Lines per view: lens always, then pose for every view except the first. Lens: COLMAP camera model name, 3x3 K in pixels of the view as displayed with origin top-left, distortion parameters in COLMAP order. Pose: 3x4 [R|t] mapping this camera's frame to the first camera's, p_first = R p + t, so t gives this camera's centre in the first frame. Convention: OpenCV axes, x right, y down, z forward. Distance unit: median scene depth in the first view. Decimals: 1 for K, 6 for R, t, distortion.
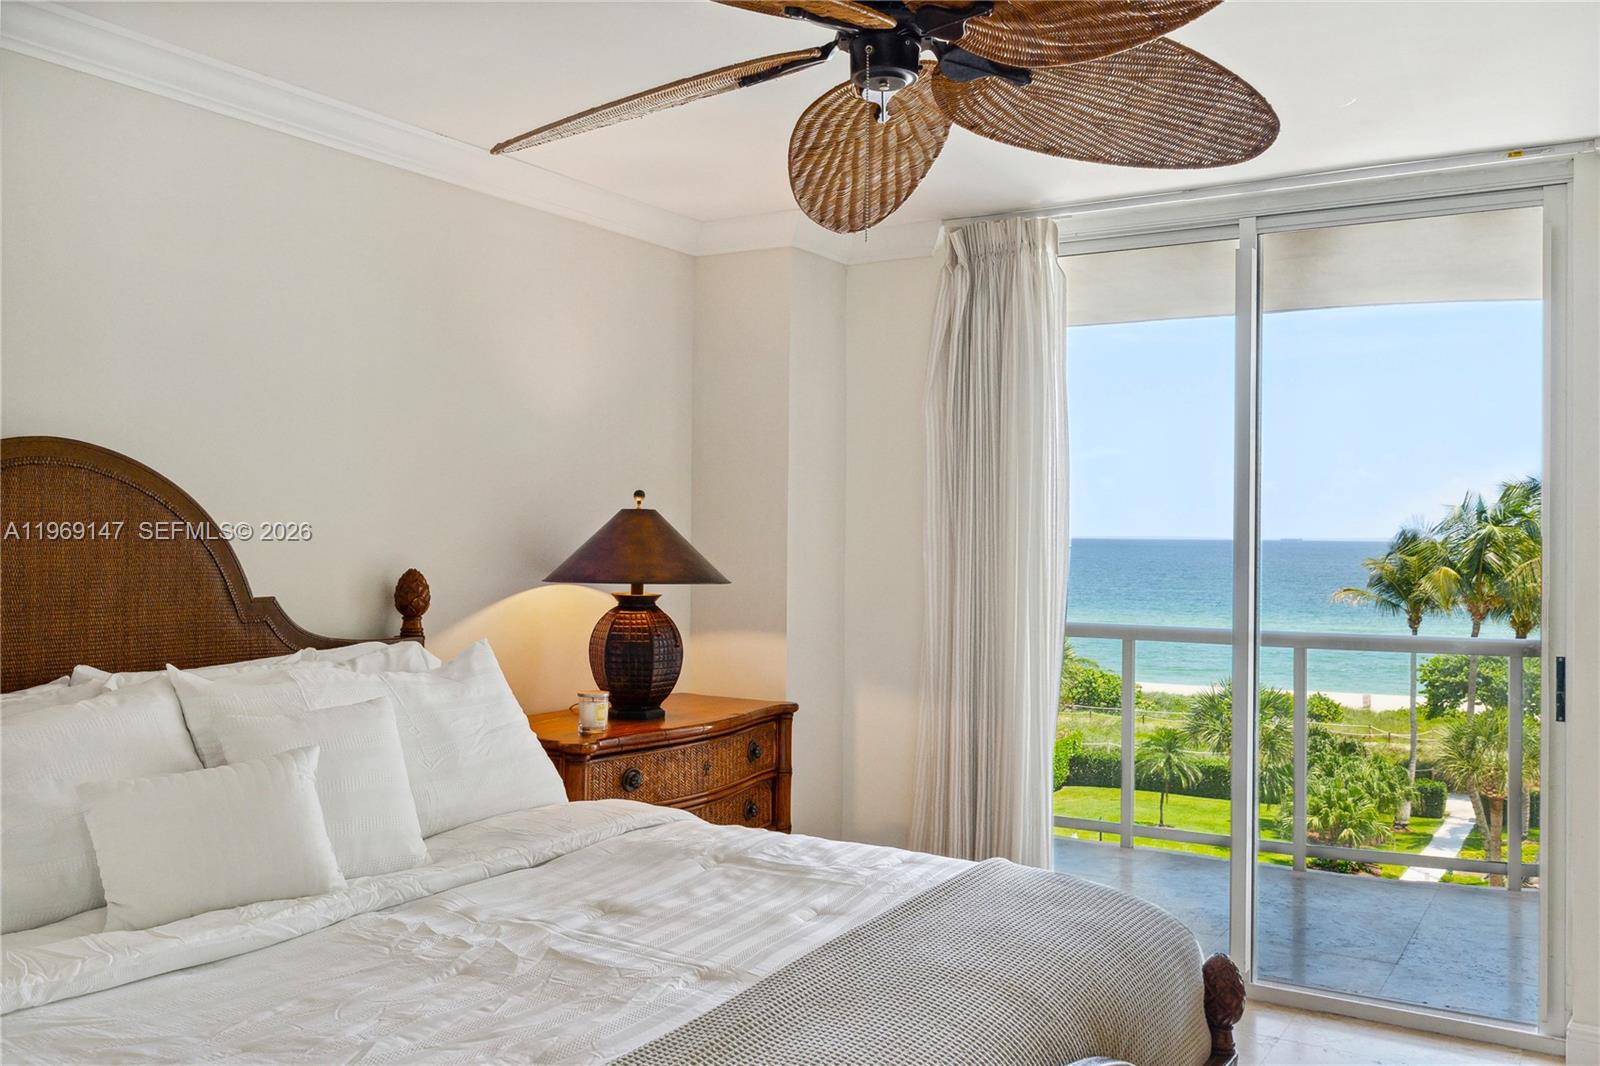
lens RADIAL K [[1360.1, 0, 800.0], [0, 1360.1, 533.0], [0, 0, 1]] dist [-0.000003, 0.005216]
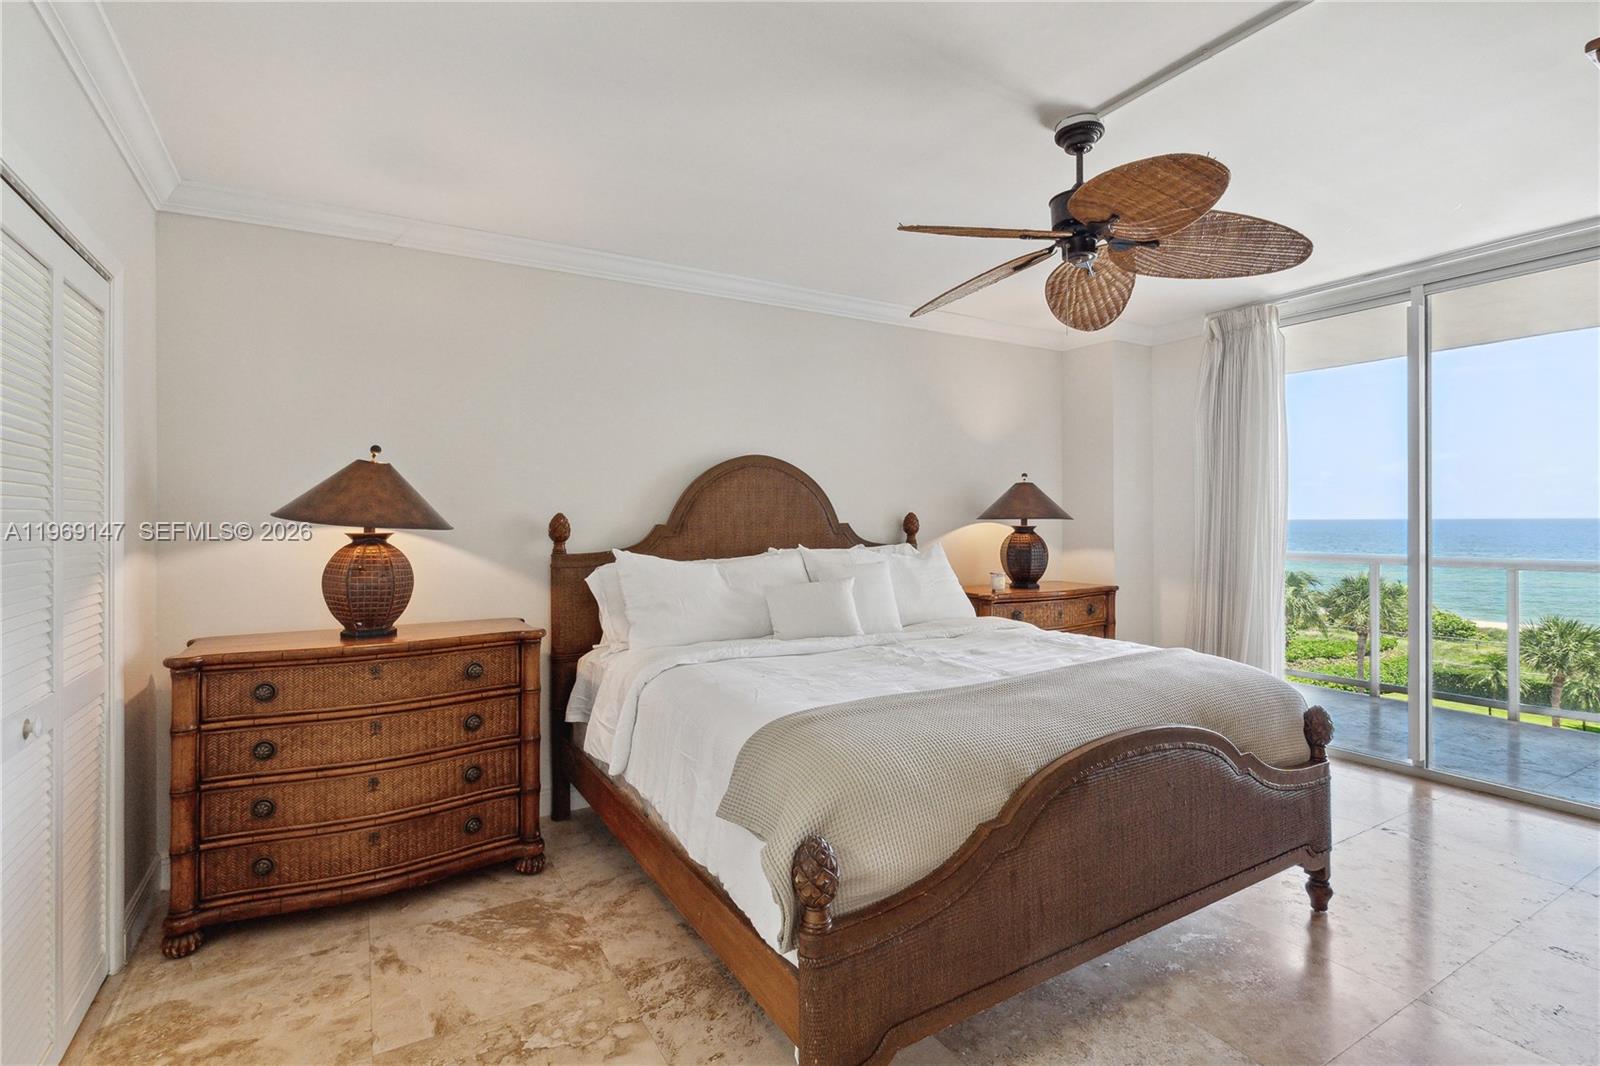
lens RADIAL K [[764.0, 0, 801.1], [0, 764.0, 517.0], [0, 0, 1]] dist [-0.001115, 0.000274]
pose [[0.881659, -0.016170, -0.471610, 0.145448], [0.012537, 0.999863, -0.010845, 0.049827], [0.471721, 0.003649, 0.881740, -0.161529]]
